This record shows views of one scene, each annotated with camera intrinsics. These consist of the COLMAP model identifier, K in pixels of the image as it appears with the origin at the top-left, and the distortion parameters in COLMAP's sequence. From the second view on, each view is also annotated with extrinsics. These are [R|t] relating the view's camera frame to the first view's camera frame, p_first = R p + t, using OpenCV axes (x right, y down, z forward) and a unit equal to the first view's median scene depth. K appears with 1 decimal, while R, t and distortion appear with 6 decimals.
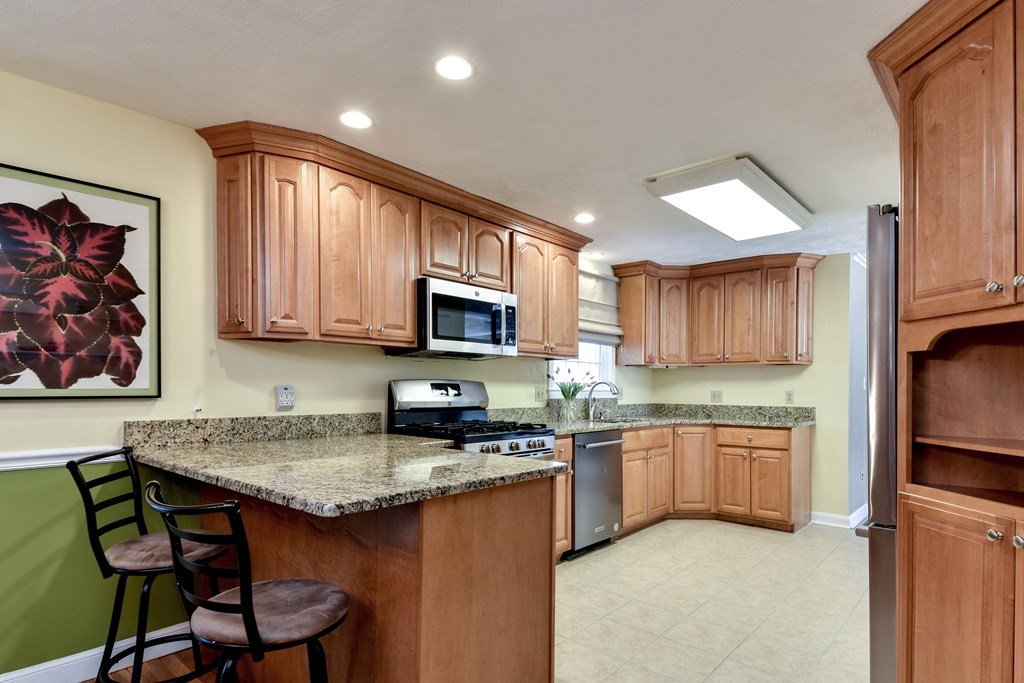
lens RADIAL K [[554.8, 0, 509.7], [0, 554.8, 371.7], [0, 0, 1]] dist [0.002080, 0.000175]
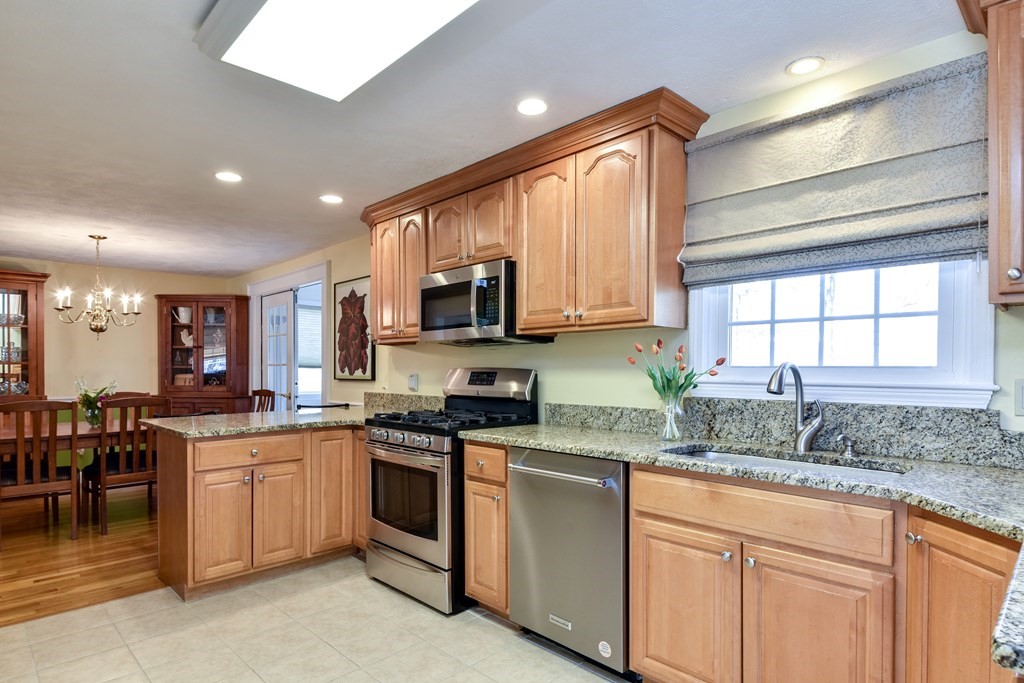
lens RADIAL K [[554.8, 0, 509.7], [0, 554.8, 371.7], [0, 0, 1]] dist [0.002080, 0.000175]
pose [[-0.079658, 0.006087, -0.996804, 1.241800], [0.036568, 0.999326, 0.003180, 0.028644], [0.996151, -0.036198, -0.079827, 1.651486]]
